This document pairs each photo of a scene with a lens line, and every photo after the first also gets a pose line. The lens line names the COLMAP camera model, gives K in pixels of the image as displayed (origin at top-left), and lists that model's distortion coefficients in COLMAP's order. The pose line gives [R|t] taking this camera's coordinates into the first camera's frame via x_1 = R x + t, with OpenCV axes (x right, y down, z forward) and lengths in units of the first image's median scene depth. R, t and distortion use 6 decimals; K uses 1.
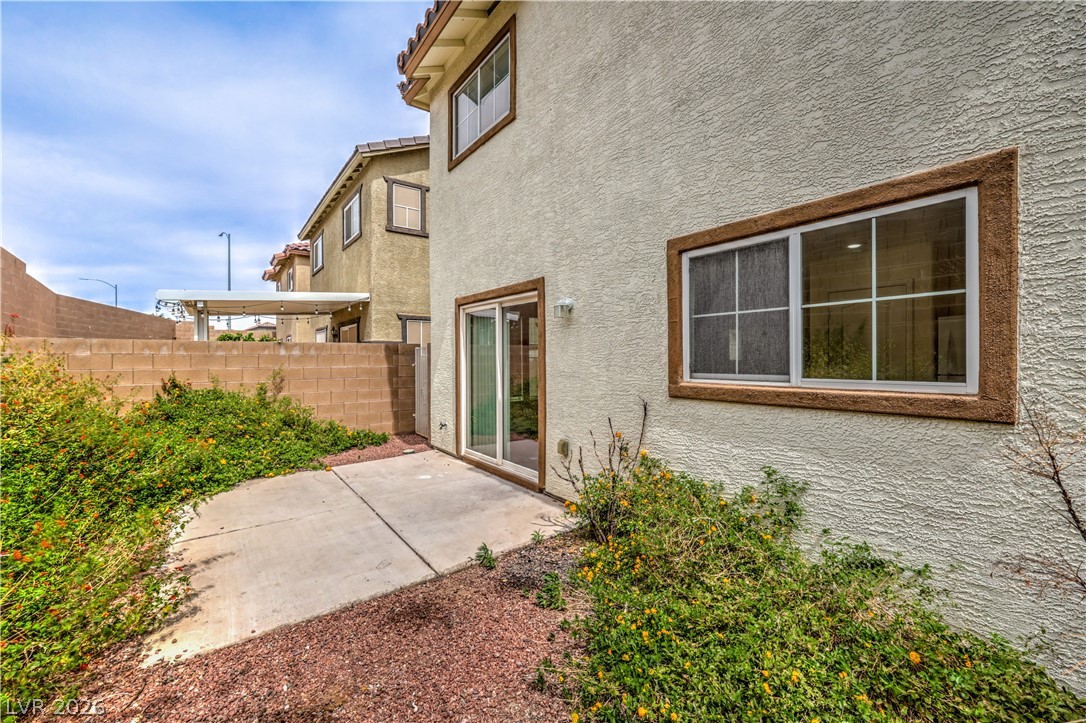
lens RADIAL K [[444.4, 0, 548.8], [0, 444.4, 363.8], [0, 0, 1]] dist [-0.000768, 0.000248]
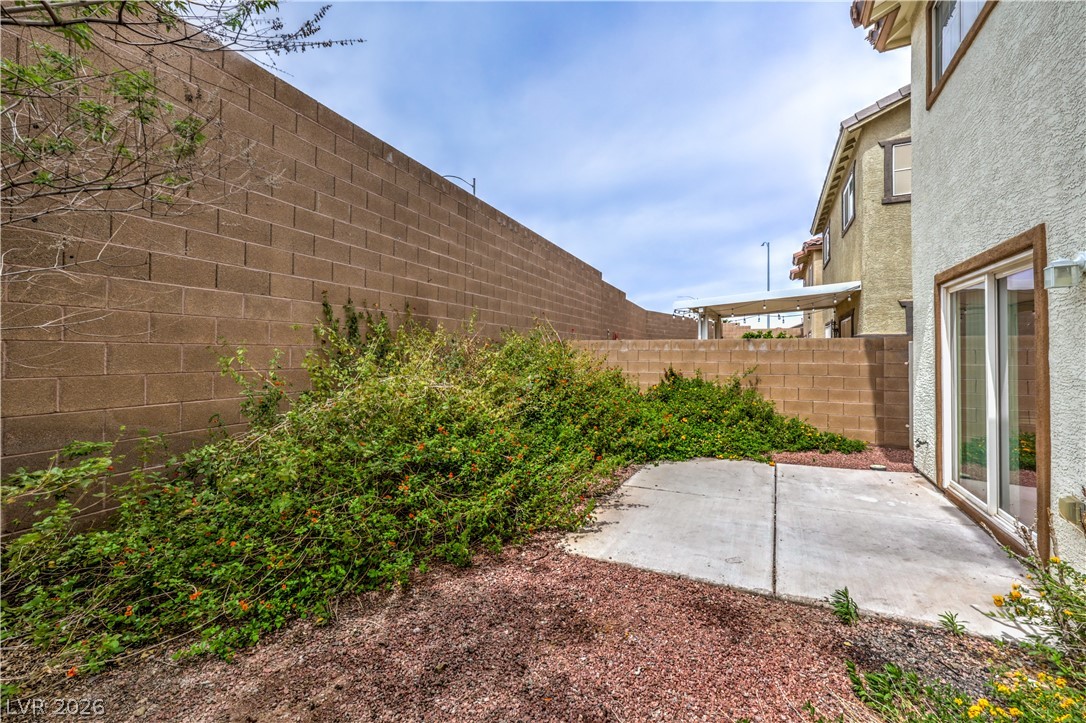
lens RADIAL K [[444.4, 0, 549.3], [0, 444.4, 350.6], [0, 0, 1]] dist [-0.000768, 0.000248]
pose [[0.443510, -0.001378, -0.896268, 0.169566], [-0.016753, 0.999811, -0.009827, -0.001889], [0.896113, 0.019374, 0.443404, 0.086434]]
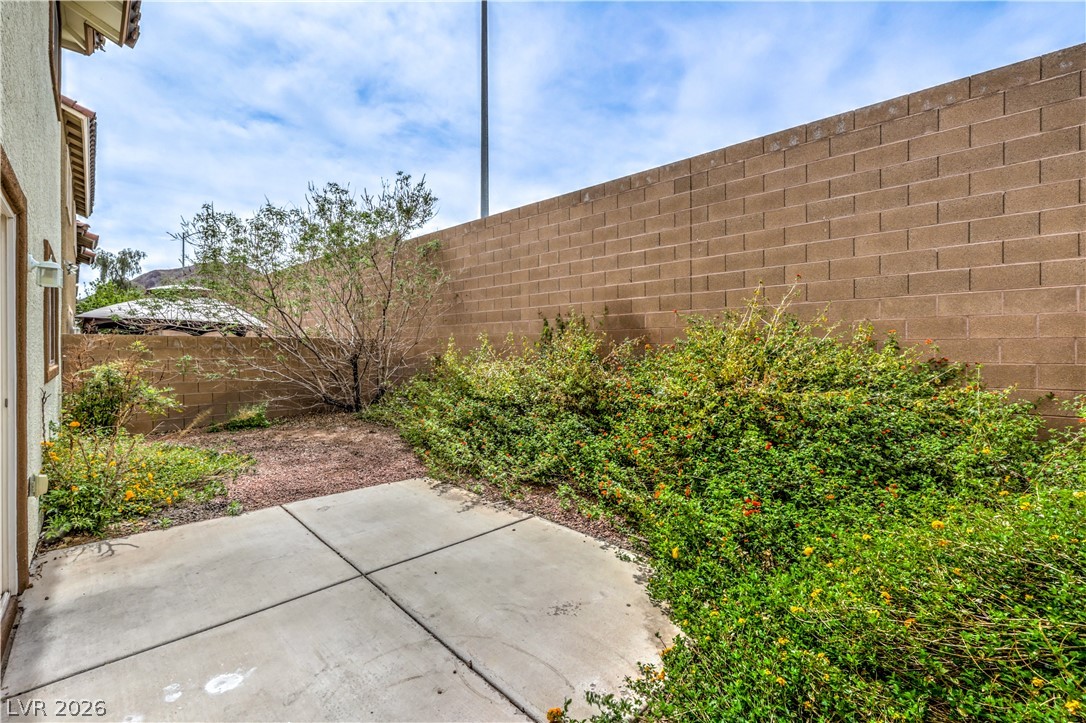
lens RADIAL K [[444.4, 0, 543.8], [0, 444.4, 357.8], [0, 0, 1]] dist [-0.000768, 0.000248]
pose [[-0.987783, 0.011124, -0.155440, -0.404689], [0.006139, 0.999452, 0.032516, -0.013814], [0.155717, 0.031164, -0.987310, 1.179329]]
